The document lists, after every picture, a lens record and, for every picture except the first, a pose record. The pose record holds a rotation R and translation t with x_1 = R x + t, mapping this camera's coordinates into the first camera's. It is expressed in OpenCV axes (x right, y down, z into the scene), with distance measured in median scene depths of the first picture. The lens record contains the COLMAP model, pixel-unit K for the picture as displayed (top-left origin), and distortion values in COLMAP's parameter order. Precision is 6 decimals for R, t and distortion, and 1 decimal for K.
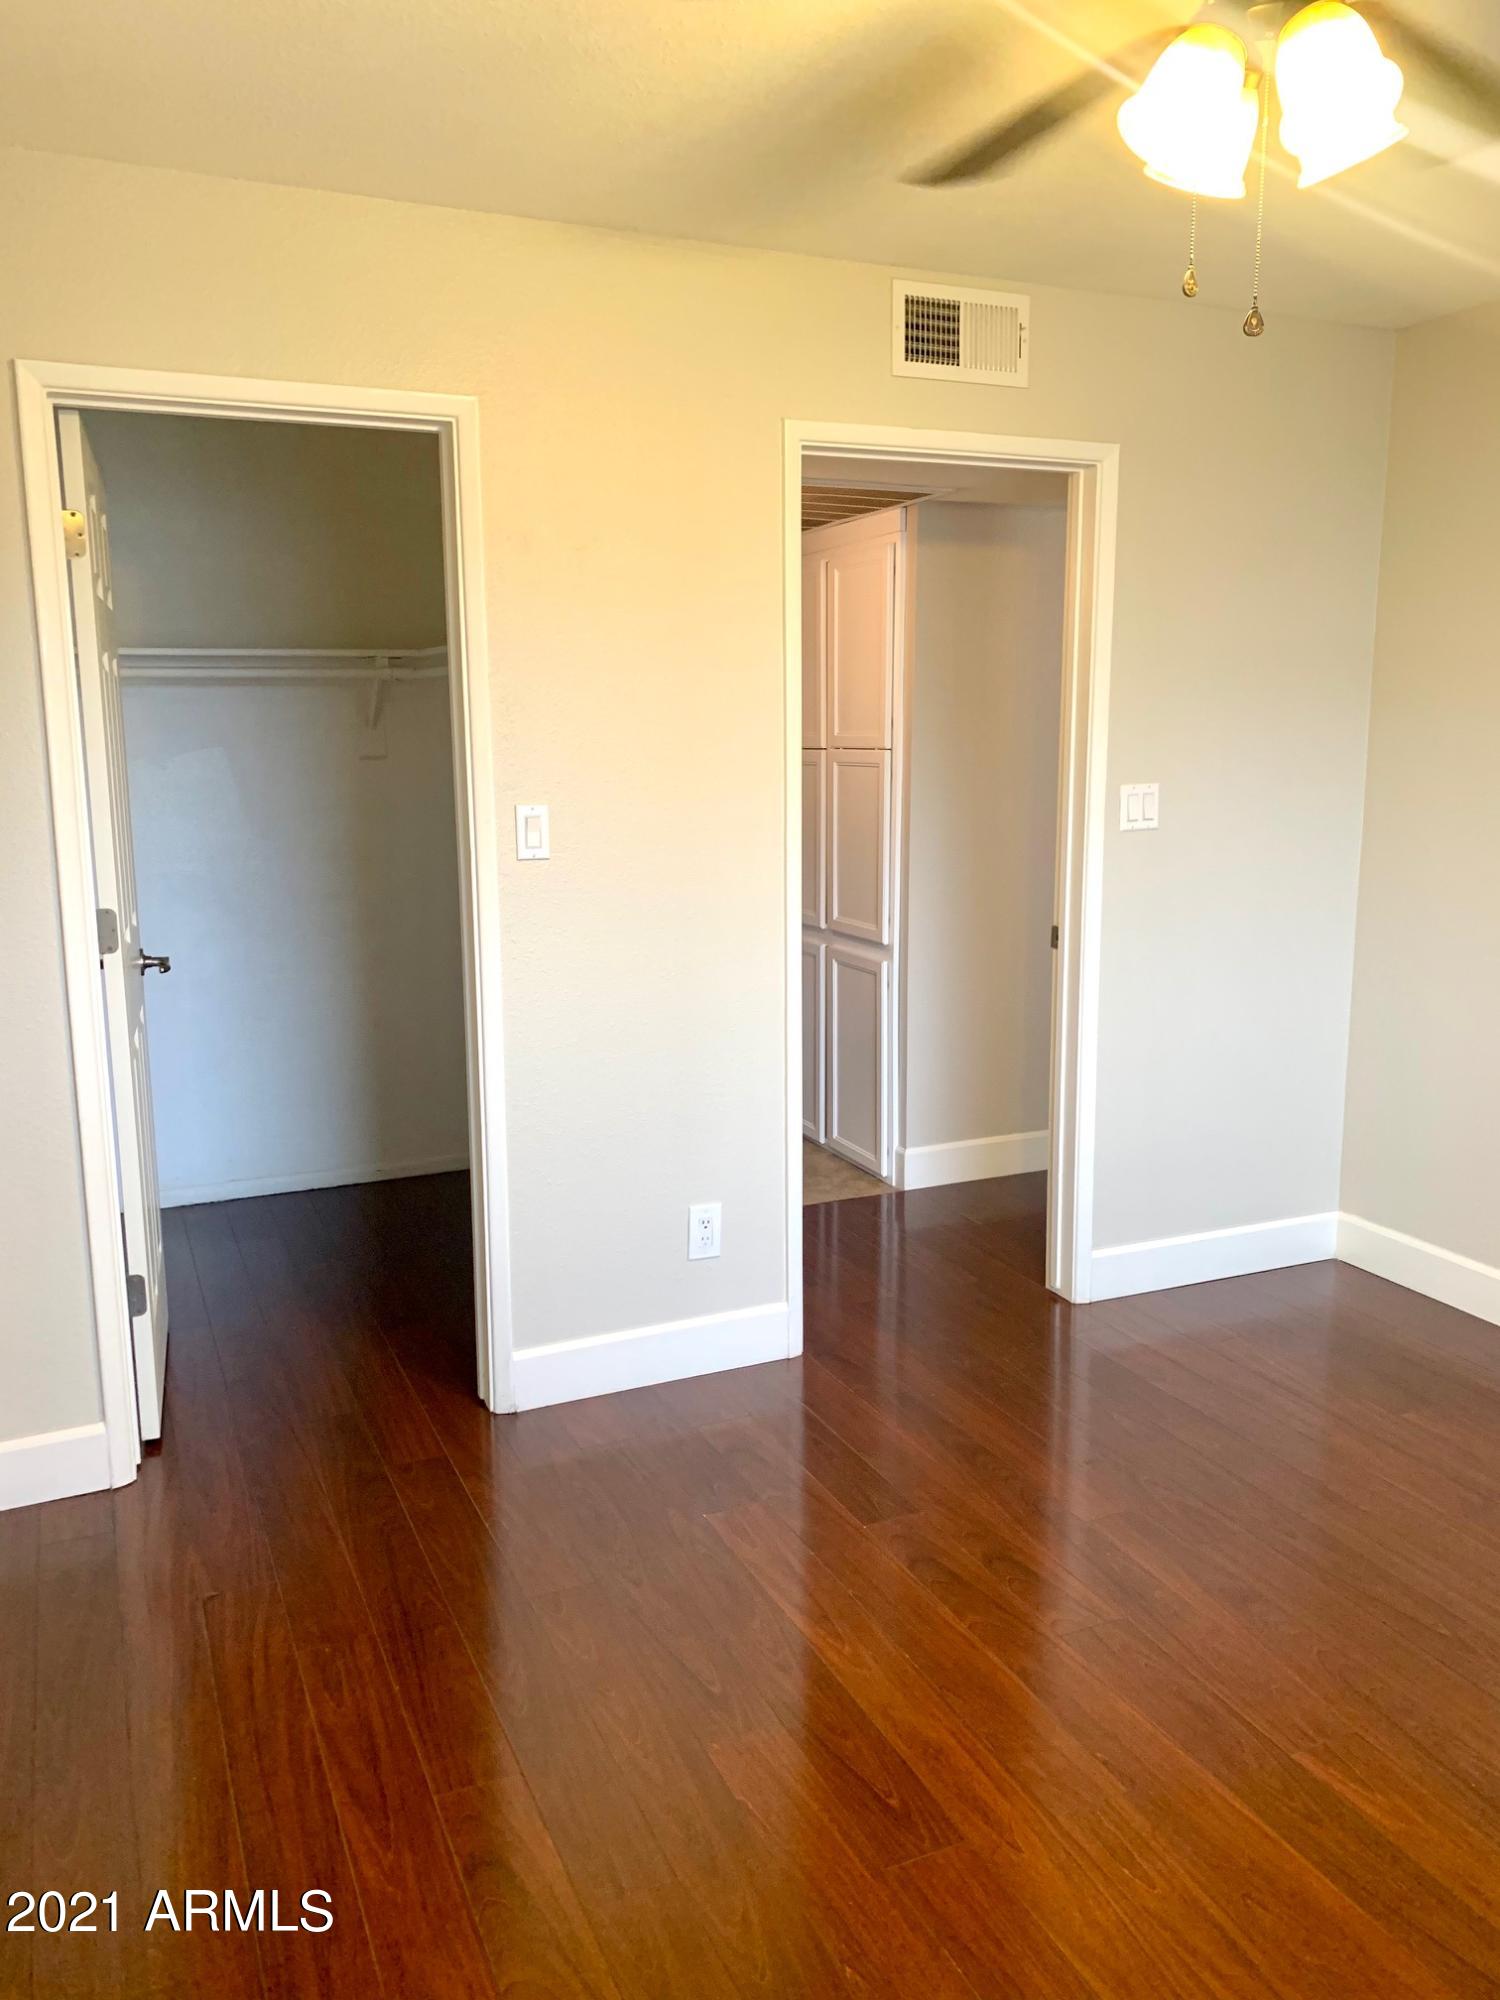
lens RADIAL K [[1534.2, 0, 750.0], [0, 1534.2, 1000.0], [0, 0, 1]] dist [0.014212, -0.002625]
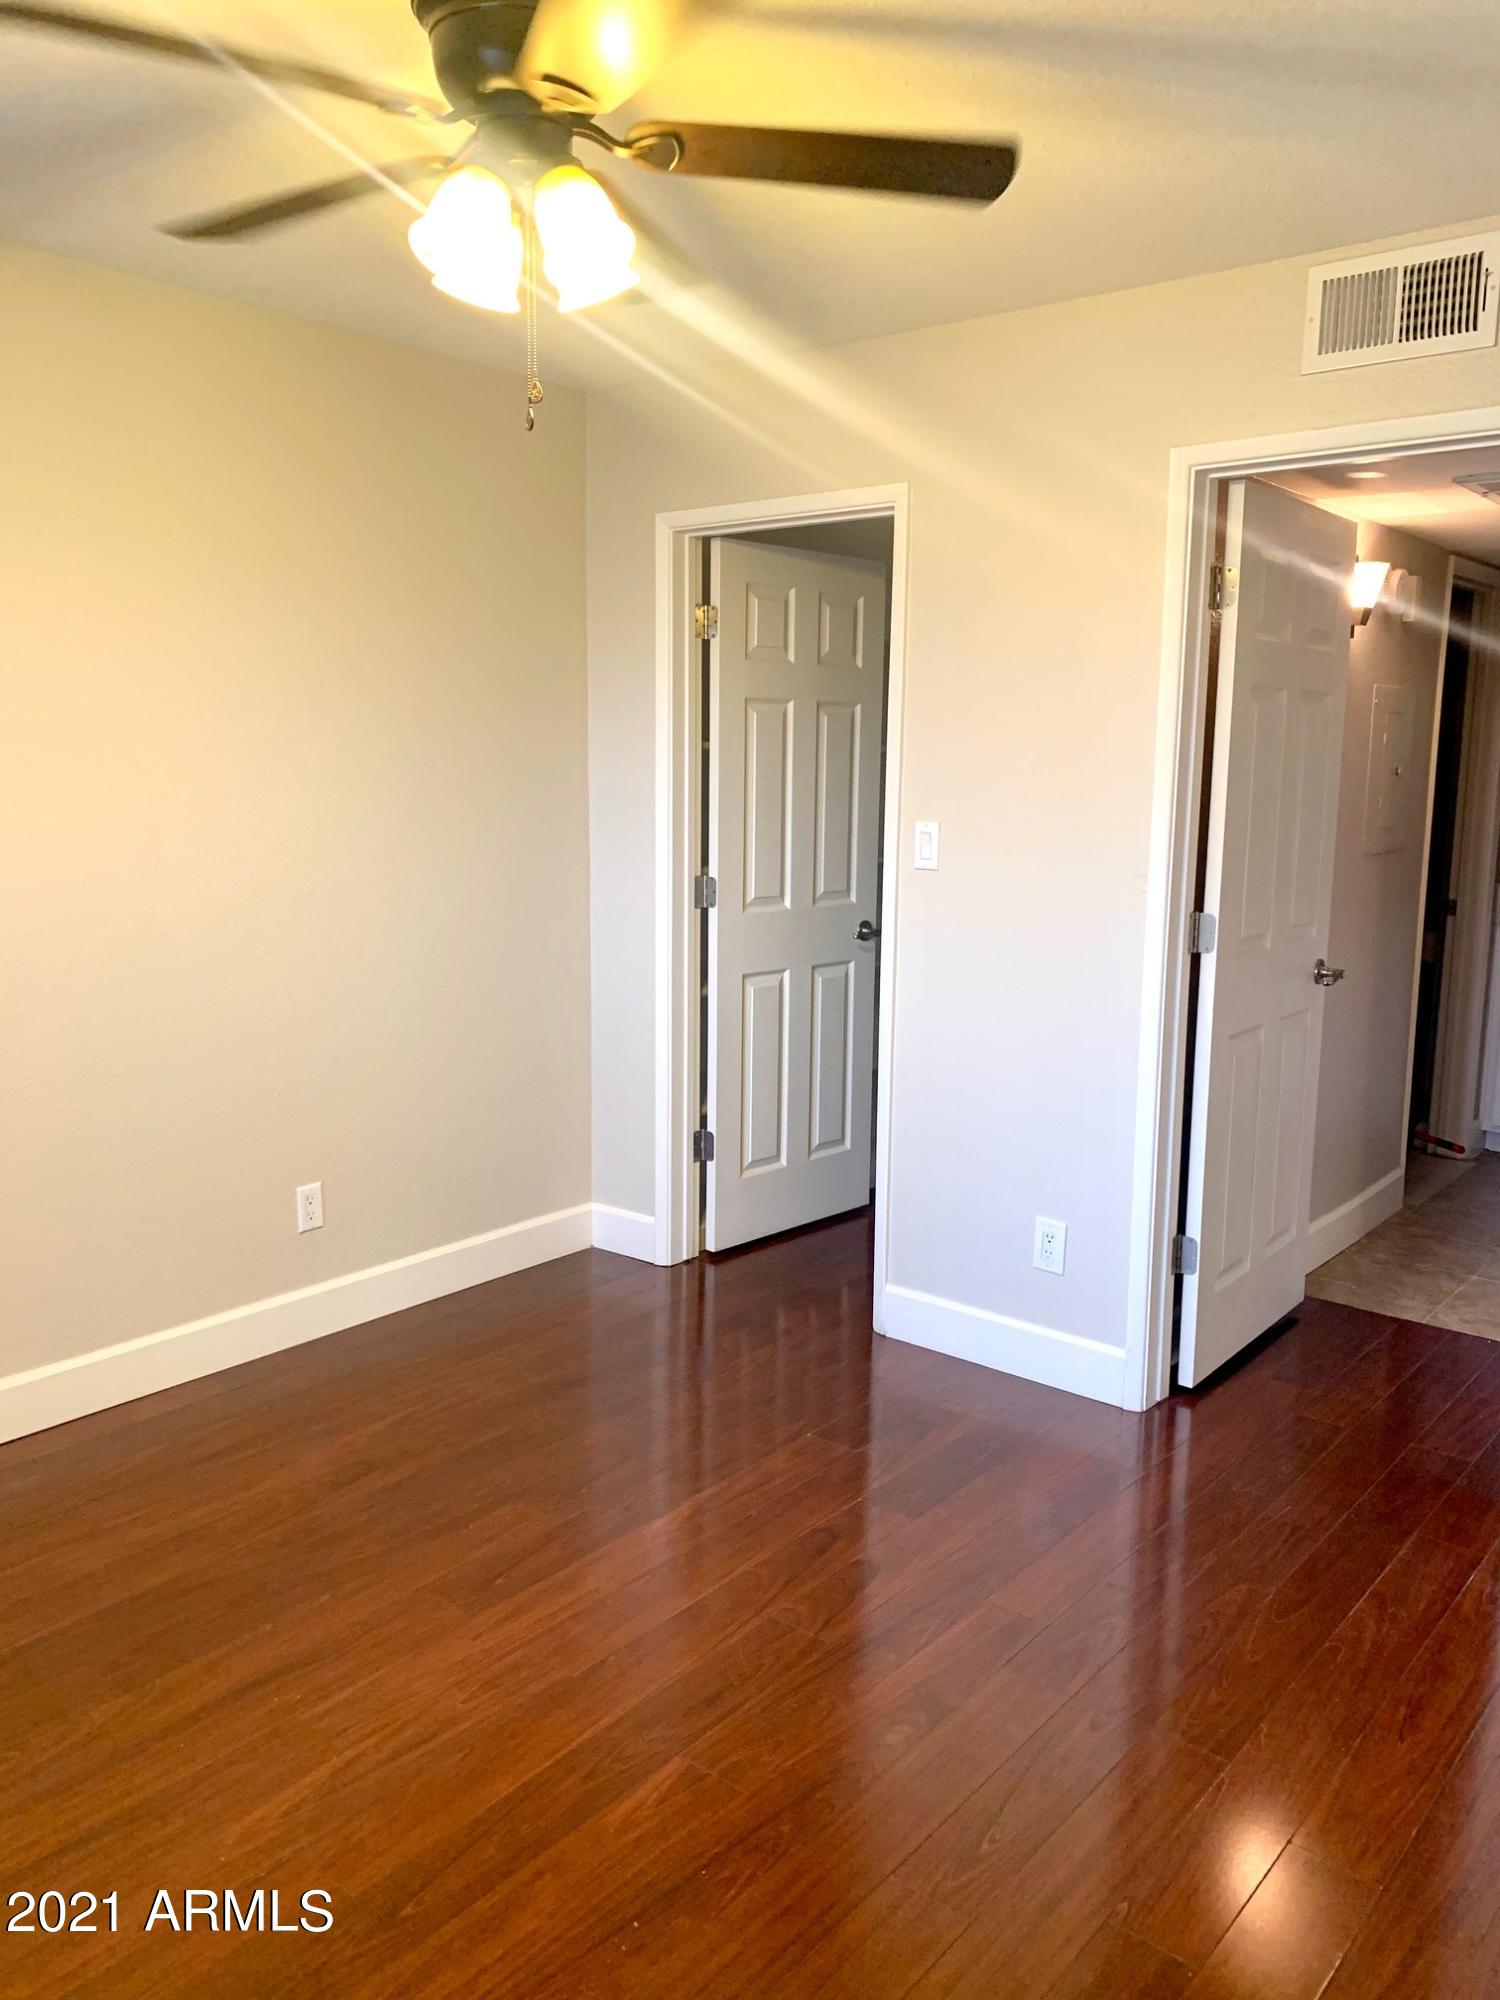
lens RADIAL K [[1521.9, 0, 750.0], [0, 1521.9, 1000.0], [0, 0, 1]] dist [0.008015, 0.002058]
pose [[0.442527, 0.155415, -0.883185, 0.838774], [-0.172352, 0.981247, 0.086313, -0.071307], [0.880037, 0.114023, 0.461014, 0.362992]]
